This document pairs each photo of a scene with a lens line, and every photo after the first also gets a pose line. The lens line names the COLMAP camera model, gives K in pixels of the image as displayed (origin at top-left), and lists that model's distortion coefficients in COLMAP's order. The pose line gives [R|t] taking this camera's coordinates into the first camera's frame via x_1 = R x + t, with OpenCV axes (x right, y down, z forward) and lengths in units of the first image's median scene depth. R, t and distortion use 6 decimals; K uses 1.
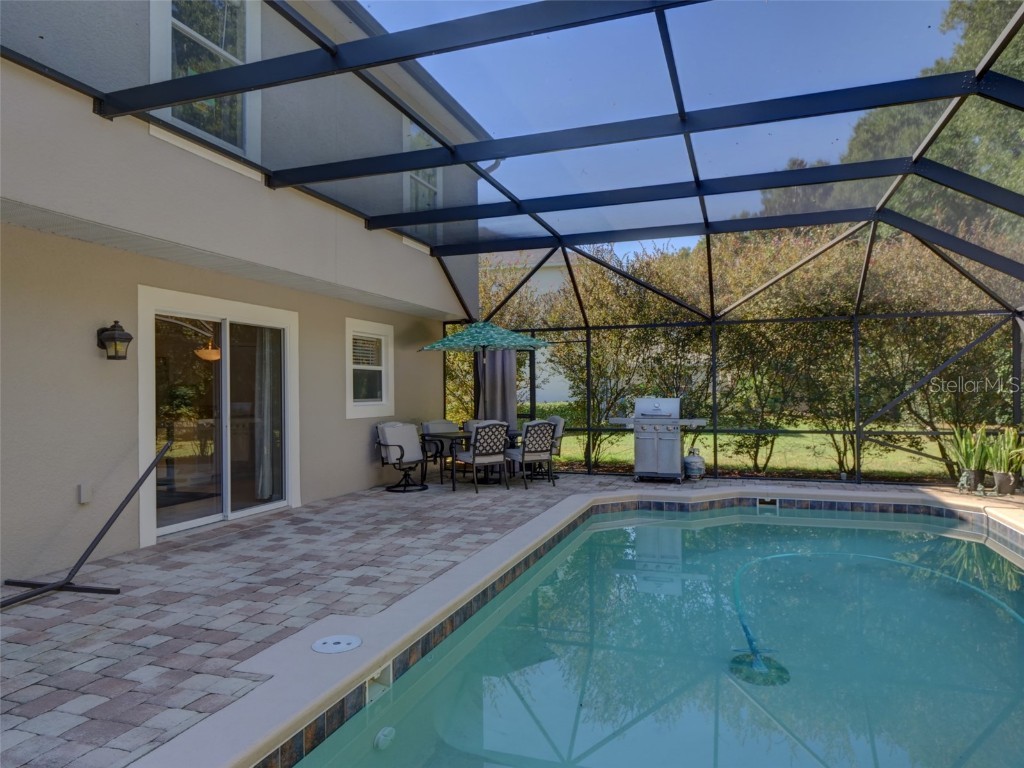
lens RADIAL K [[666.4, 0, 512.0], [0, 666.4, 384.0], [0, 0, 1]] dist [-0.001848, -0.000410]
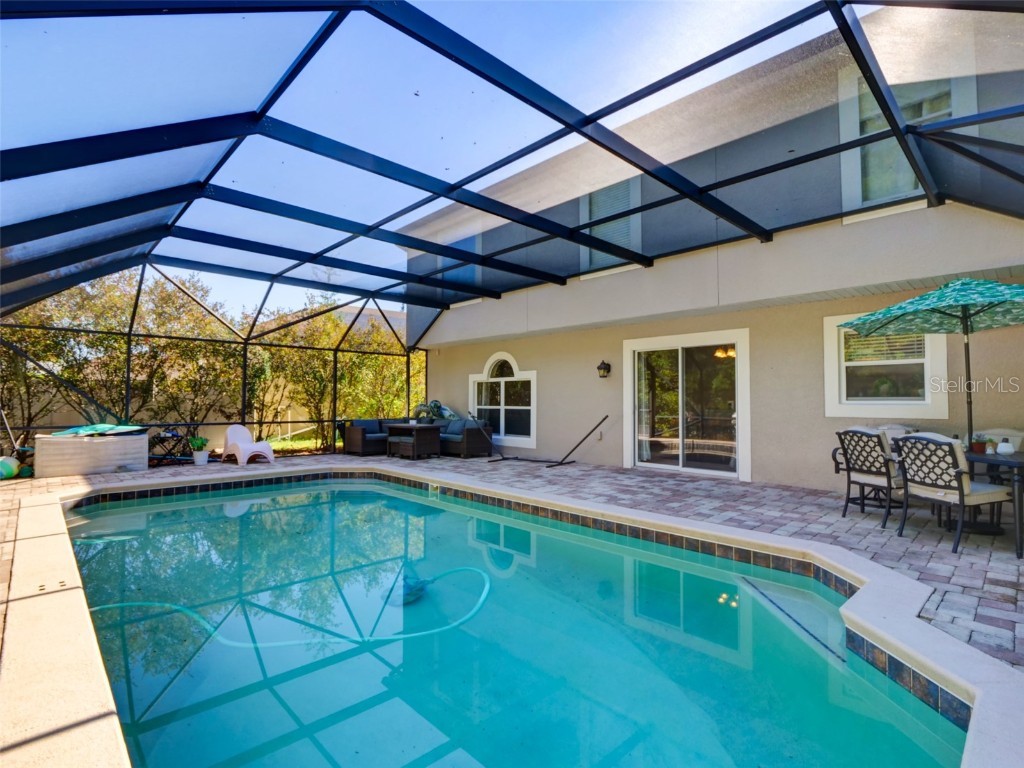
lens RADIAL K [[499.2, 0, 512.0], [0, 499.2, 384.0], [0, 0, 1]] dist [-0.012078, -0.000706]
pose [[-0.455621, -0.027437, -0.889751, 0.634434], [0.007180, 0.999379, -0.034494, 0.024961], [0.890145, -0.022105, -0.455141, 0.912557]]
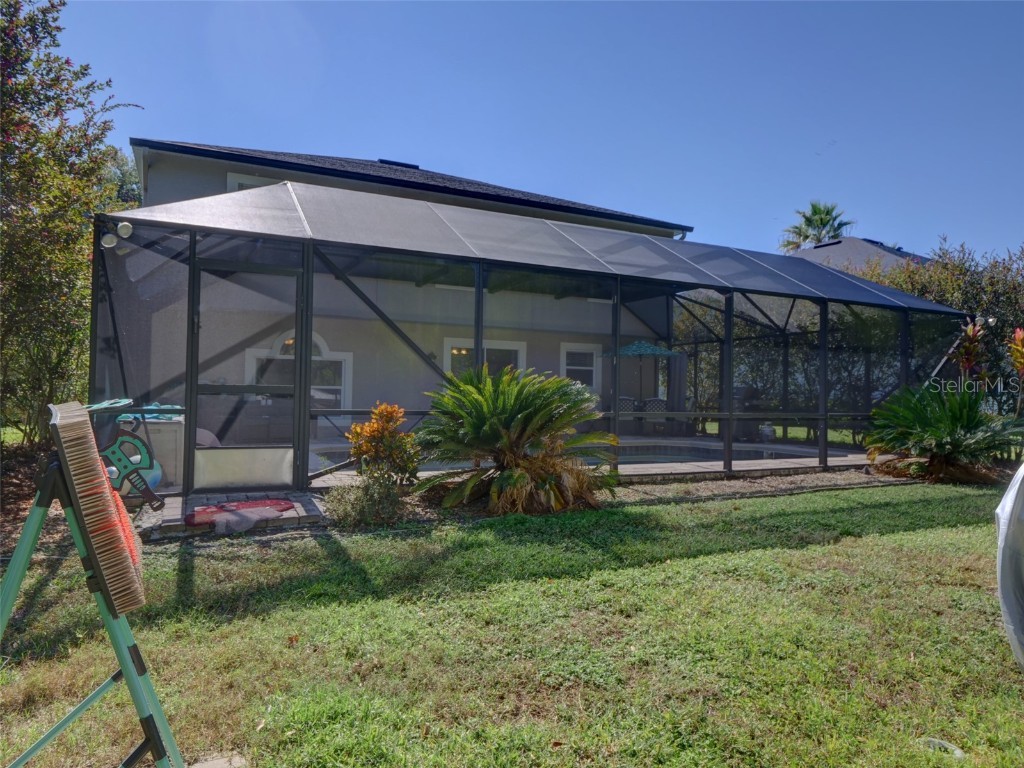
lens RADIAL K [[666.4, 0, 512.0], [0, 666.4, 384.0], [0, 0, 1]] dist [-0.001848, -0.000410]
pose [[0.701085, 0.022292, -0.712729, 1.038151], [-0.023567, 0.999690, 0.008085, 0.010202], [0.712688, 0.011129, 0.701393, -0.468484]]
